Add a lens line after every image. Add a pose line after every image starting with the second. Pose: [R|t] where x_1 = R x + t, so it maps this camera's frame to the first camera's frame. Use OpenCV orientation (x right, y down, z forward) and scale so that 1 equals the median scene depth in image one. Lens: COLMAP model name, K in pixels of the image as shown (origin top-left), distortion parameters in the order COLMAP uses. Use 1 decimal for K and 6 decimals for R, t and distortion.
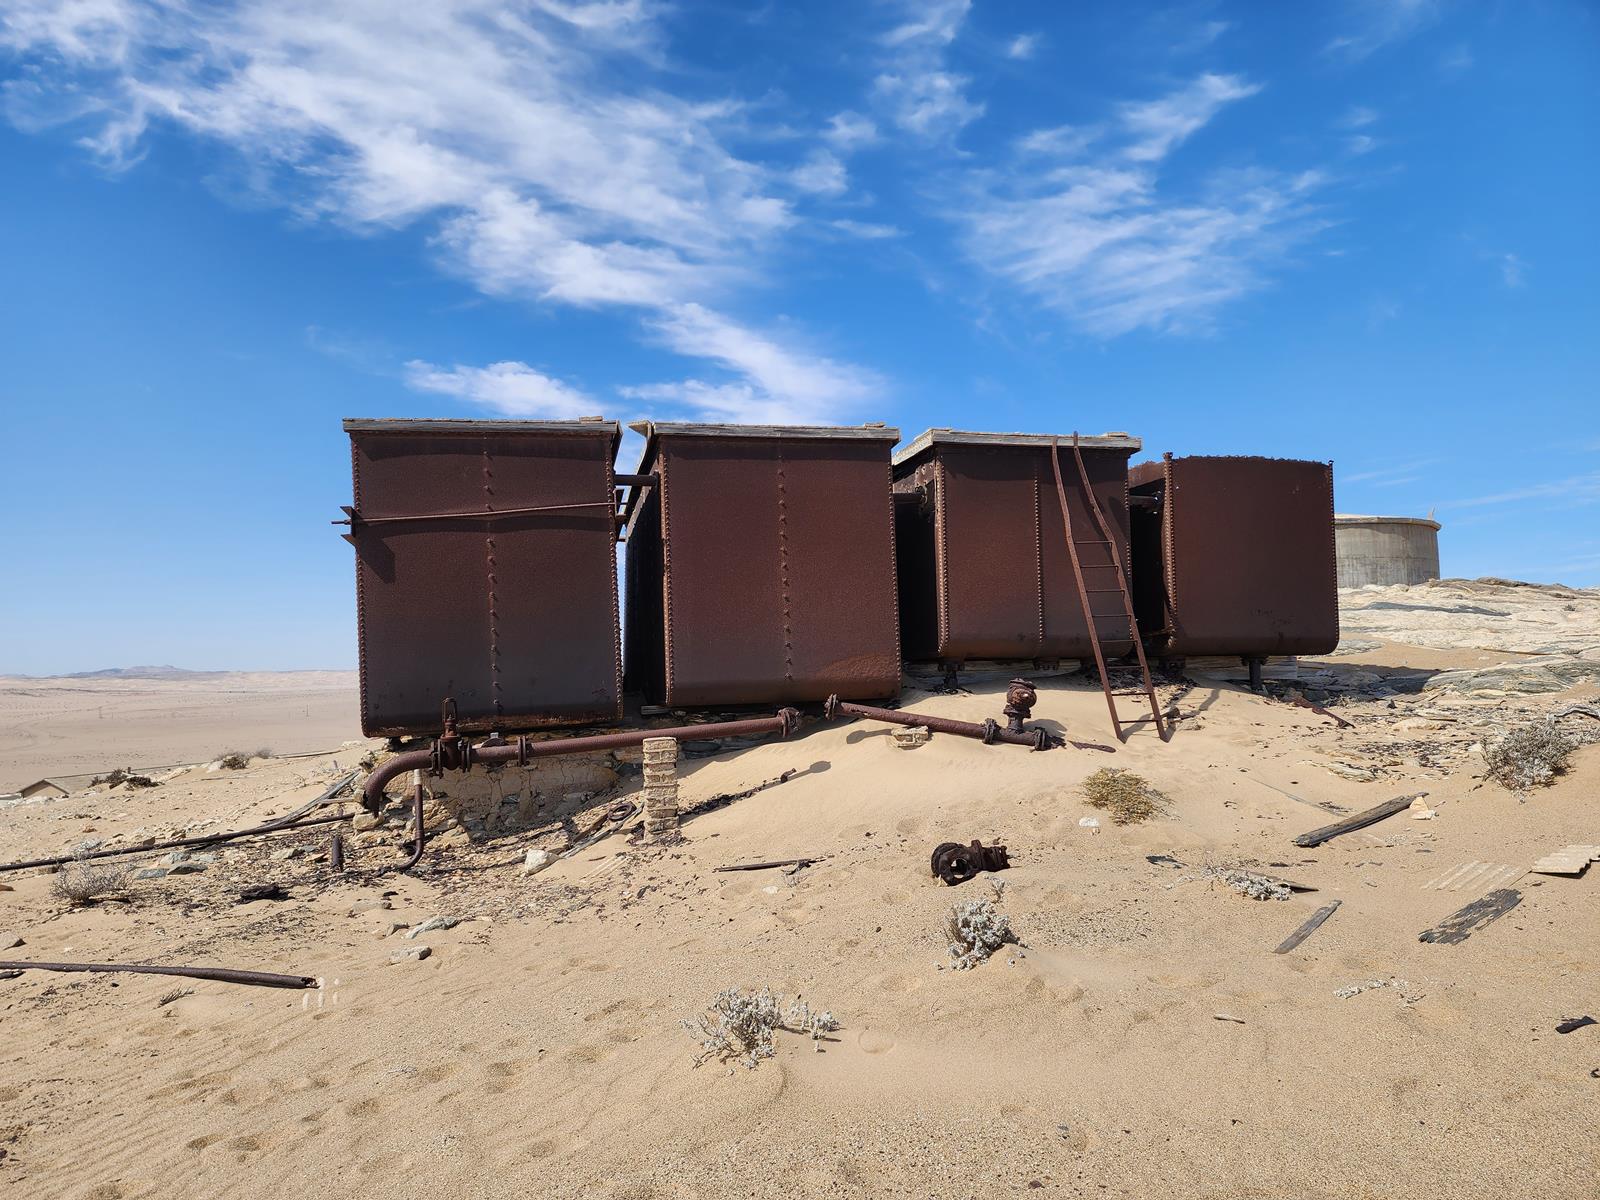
lens RADIAL K [[1076.6, 0, 803.2], [0, 1076.6, 609.3], [0, 0, 1]] dist [0.067791, -0.036749]
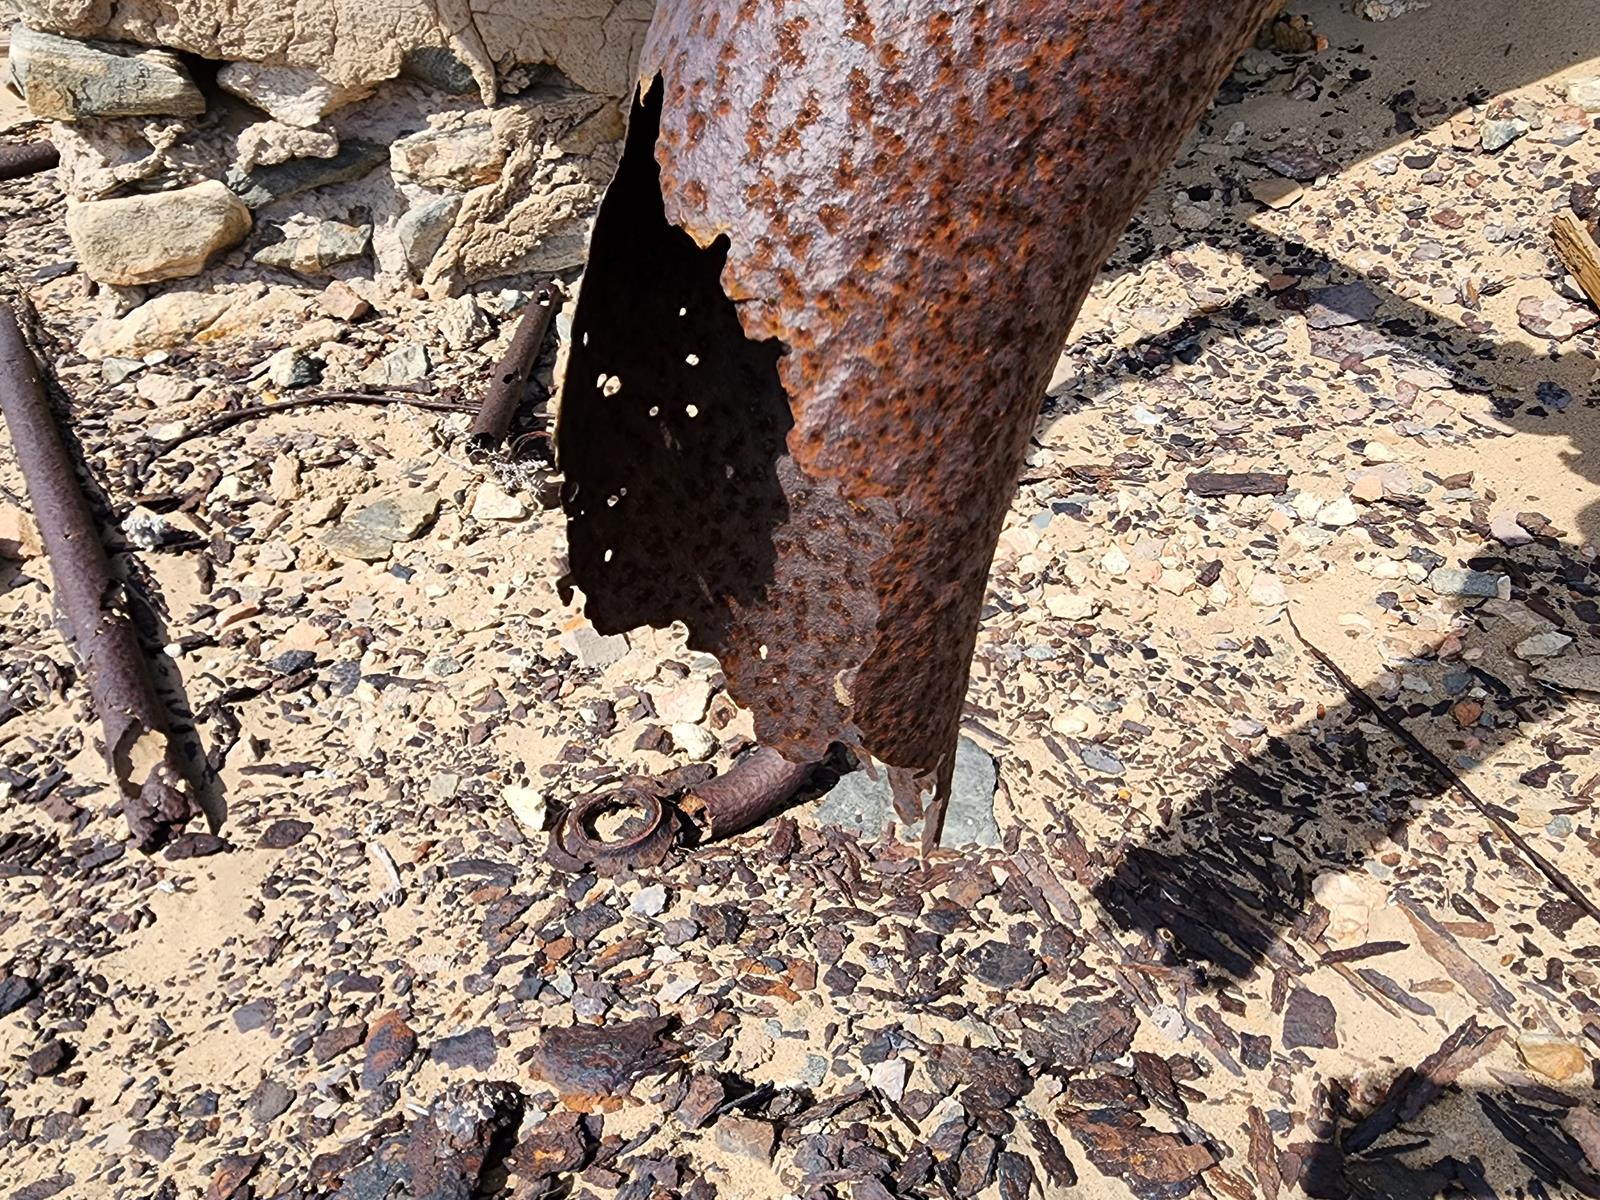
lens RADIAL K [[1116.4, 0, 798.0], [0, 1116.4, 609.6], [0, 0, 1]] dist [0.006425, 0.004430]
pose [[0.979729, -0.087737, 0.180092, -0.332977], [-0.042166, 0.788533, 0.613545, 0.124972], [-0.195839, -0.608701, 0.768849, 0.795924]]
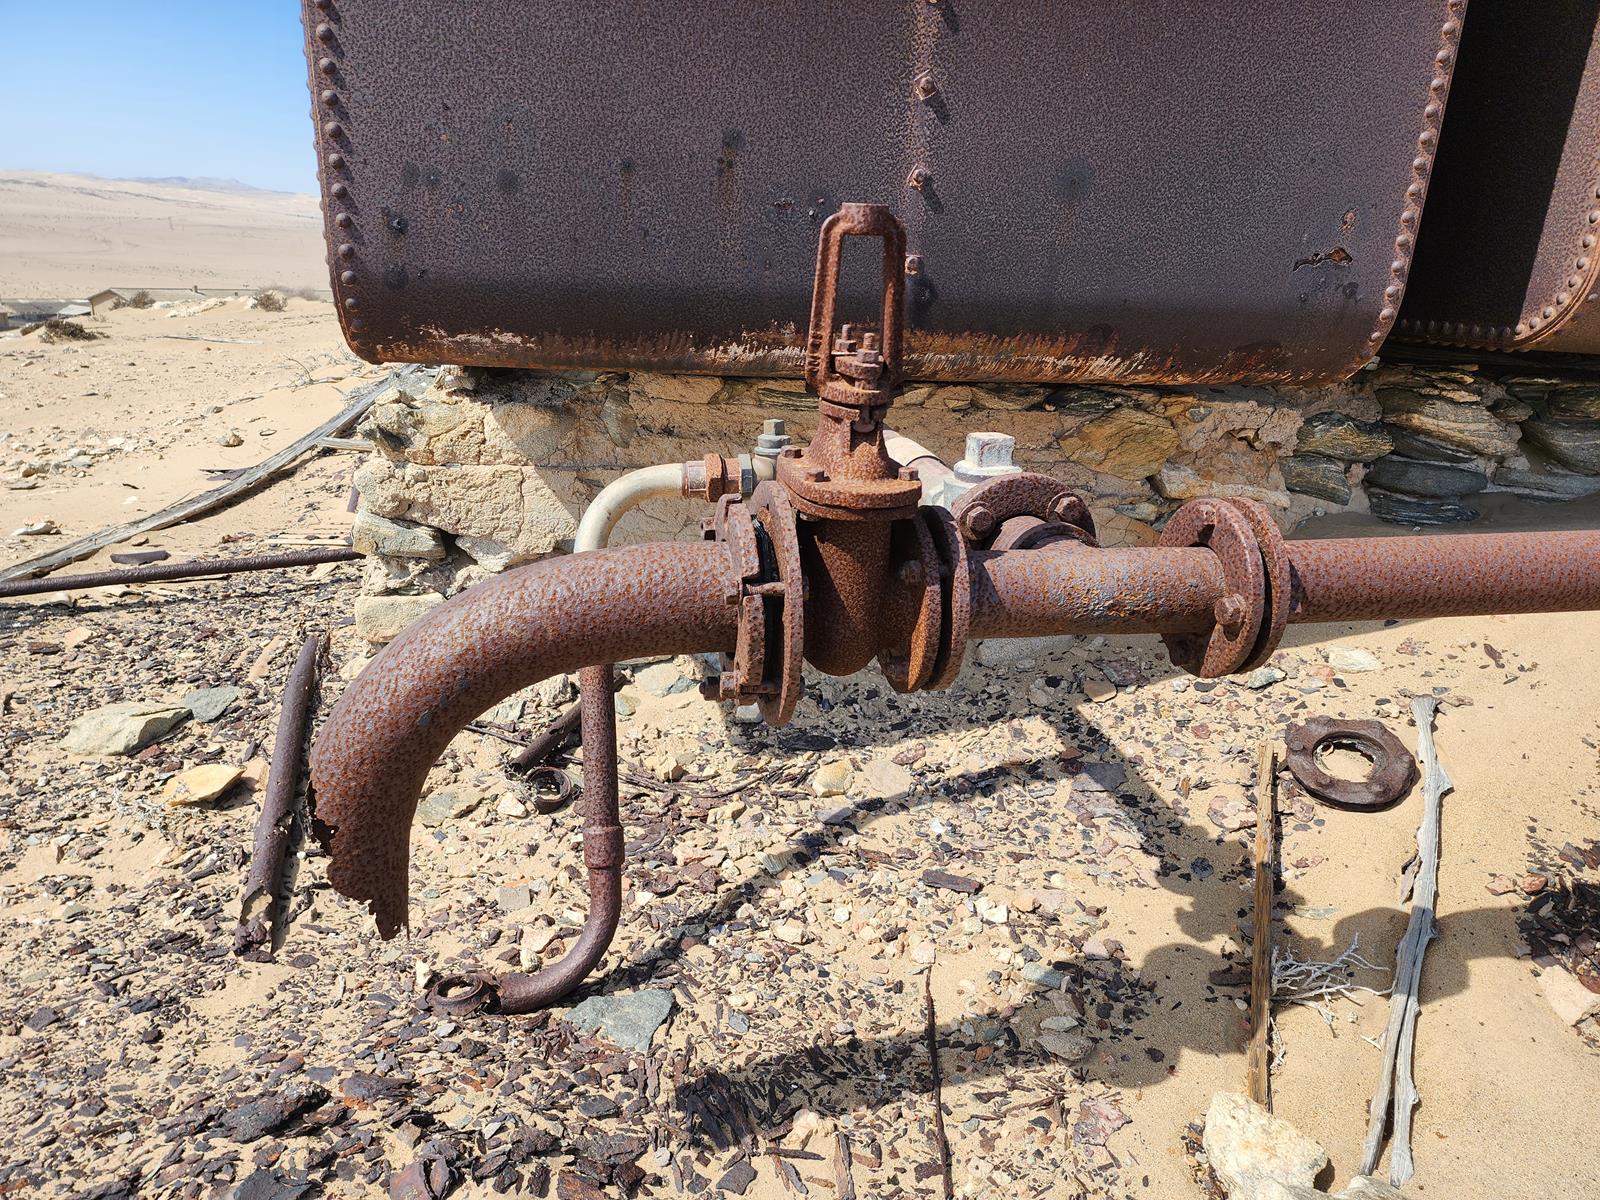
lens RADIAL K [[1076.6, 0, 804.9], [0, 1076.6, 583.9], [0, 0, 1]] dist [0.067791, -0.036749]
pose [[0.993045, 0.110835, -0.039715, -0.272166], [-0.090219, 0.933088, 0.348148, 0.067223], [0.075645, -0.342144, 0.936598, 0.717482]]
